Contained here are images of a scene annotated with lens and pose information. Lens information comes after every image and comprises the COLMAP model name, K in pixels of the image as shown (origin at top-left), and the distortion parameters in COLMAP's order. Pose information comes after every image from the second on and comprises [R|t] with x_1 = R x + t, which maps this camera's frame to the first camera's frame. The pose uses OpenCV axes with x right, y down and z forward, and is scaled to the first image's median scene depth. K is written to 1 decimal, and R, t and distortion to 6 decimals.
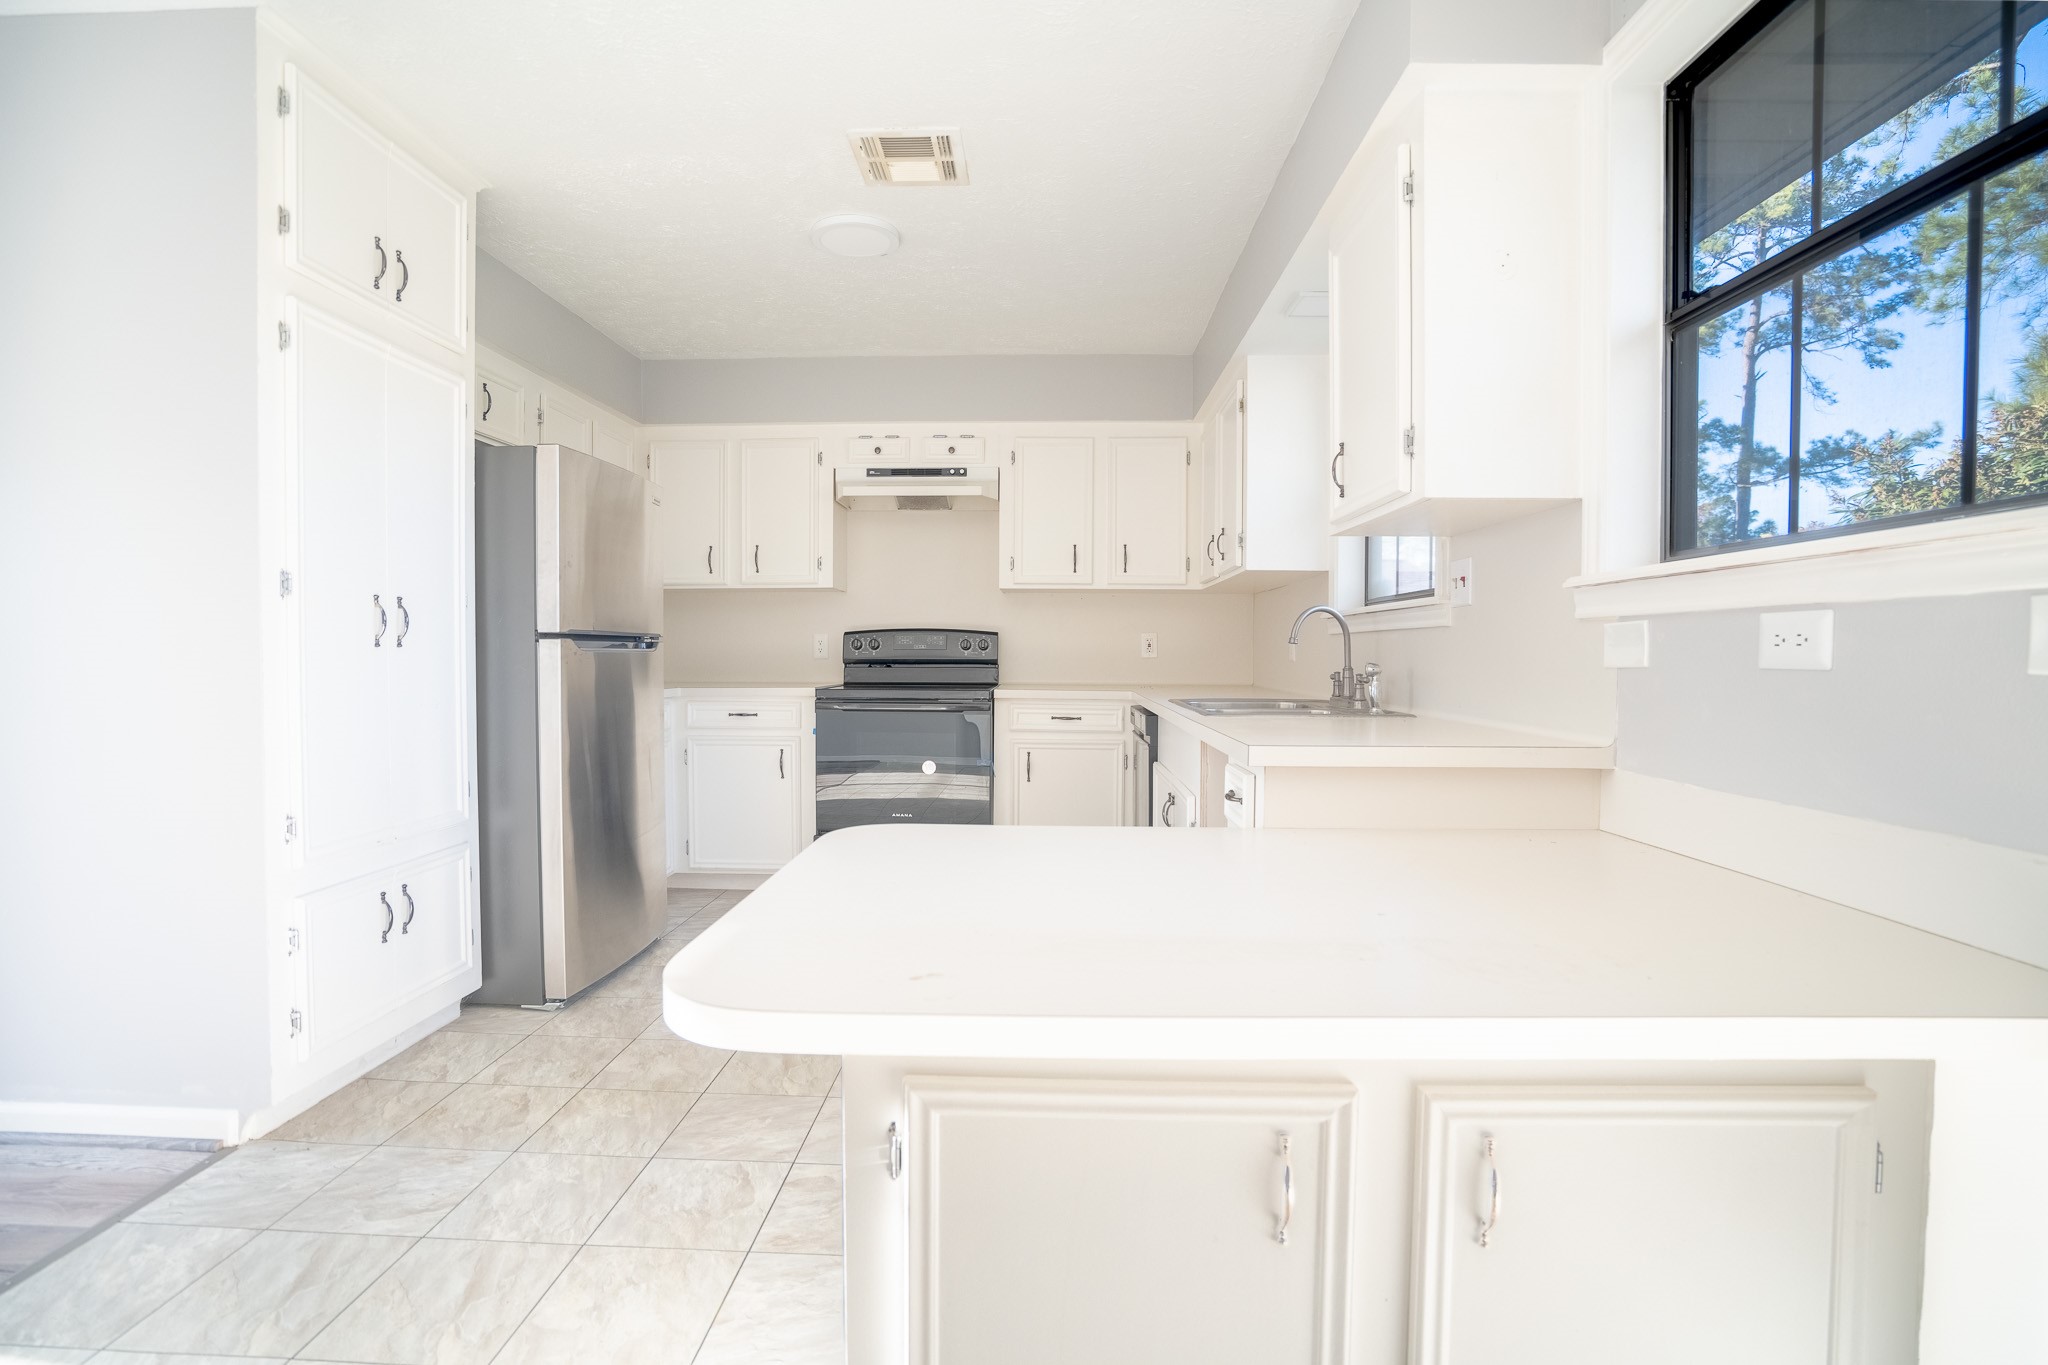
lens RADIAL K [[972.0, 0, 982.1], [0, 972.0, 691.2], [0, 0, 1]] dist [-0.057777, 0.025077]
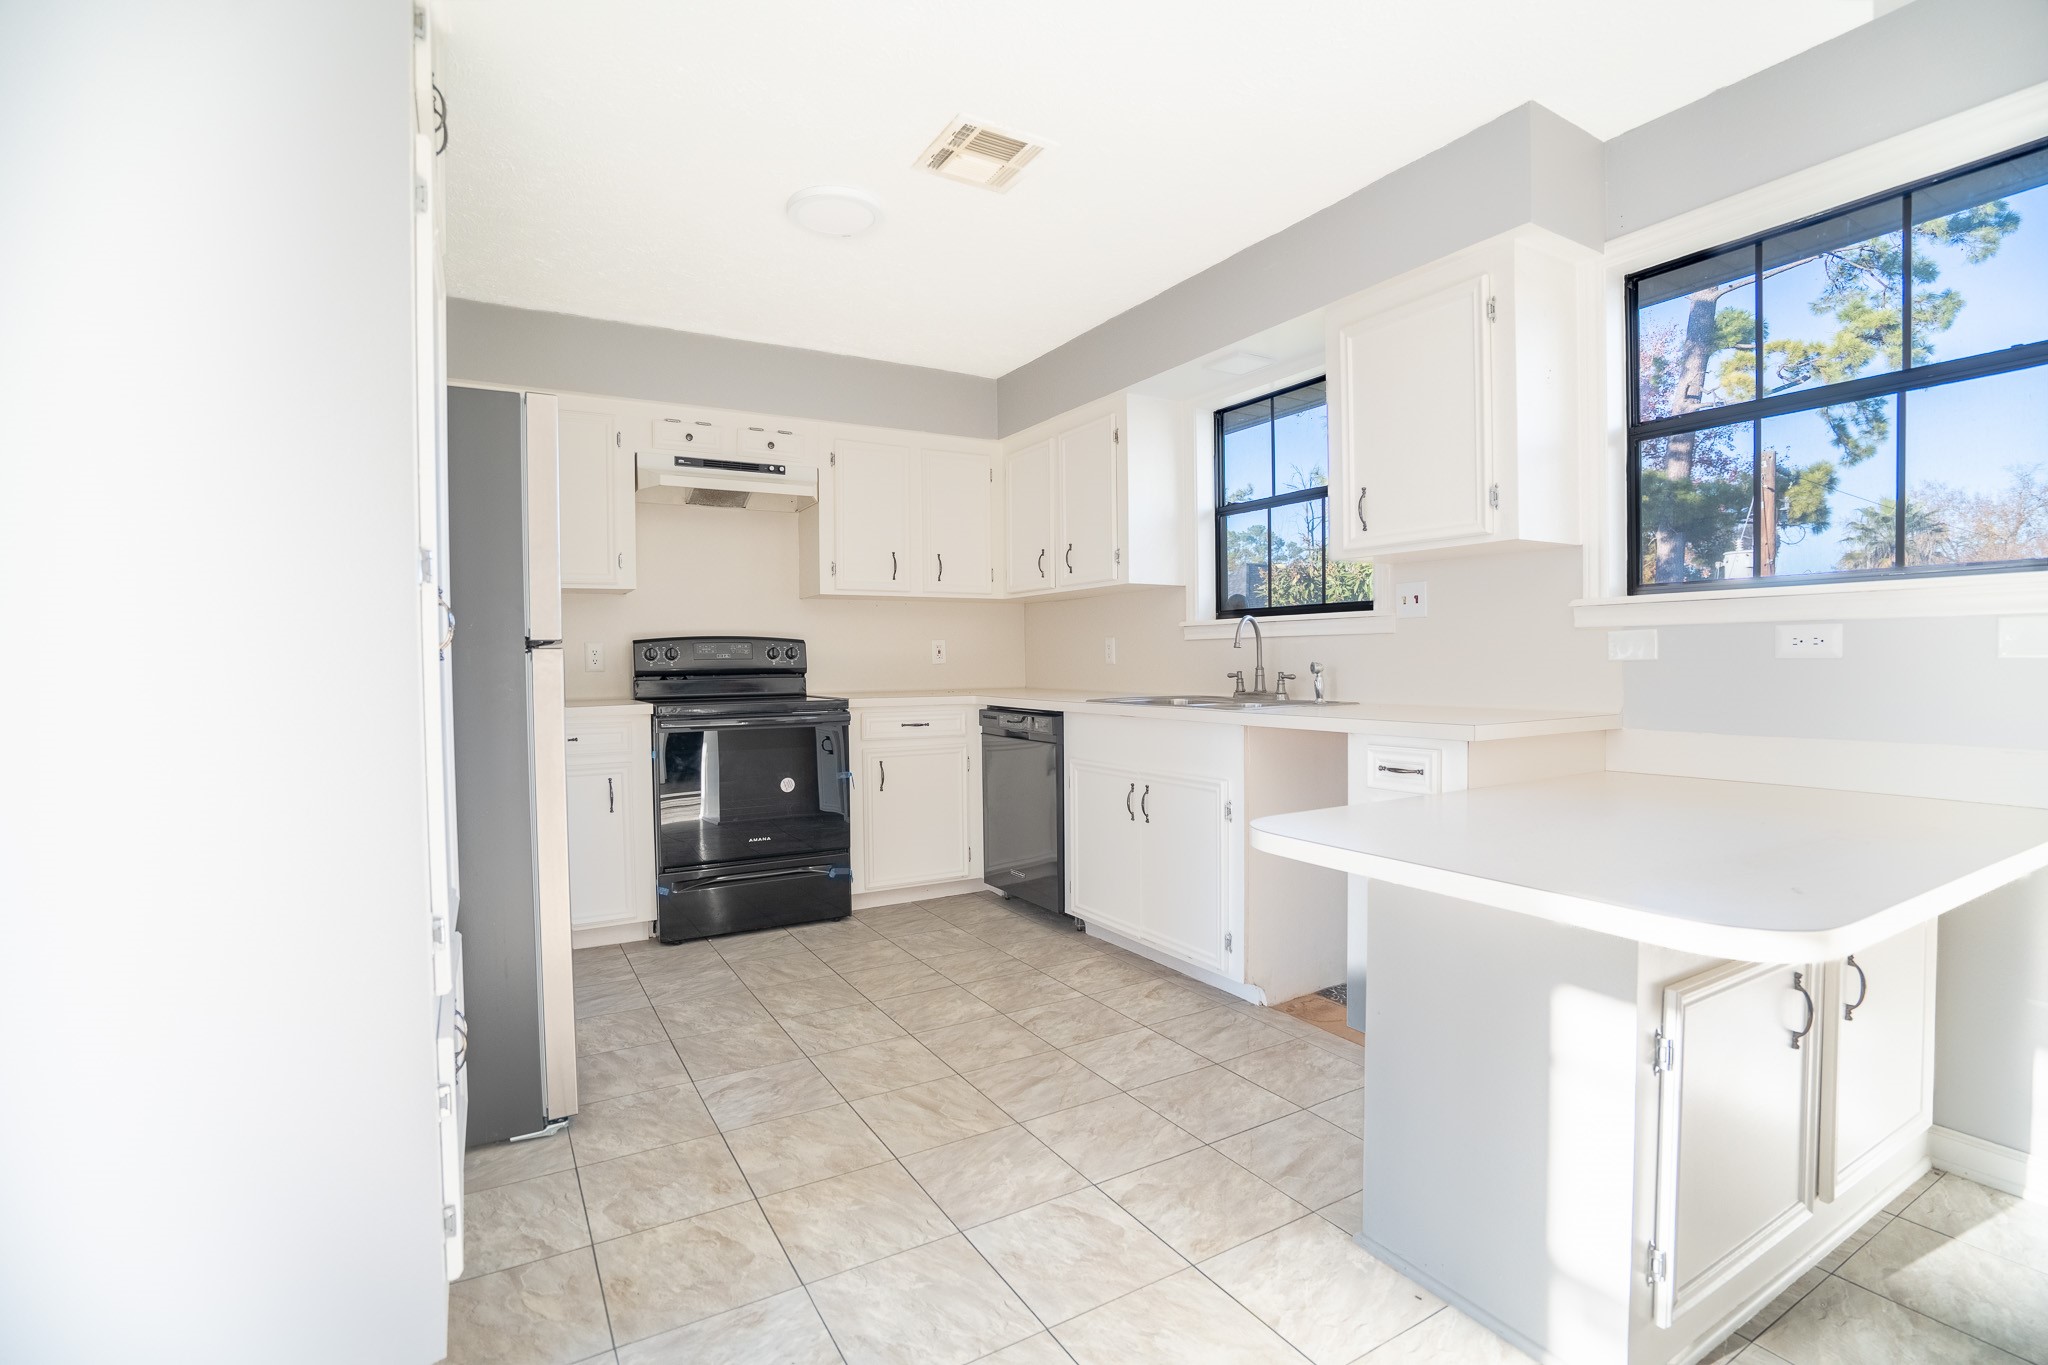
lens RADIAL K [[972.0, 0, 982.1], [0, 972.0, 691.2], [0, 0, 1]] dist [-0.057777, 0.025077]
pose [[0.837525, -0.031913, 0.545467, -0.486900], [0.036530, 0.999330, 0.002377, -0.008389], [-0.545177, 0.017935, 0.838129, 0.144580]]
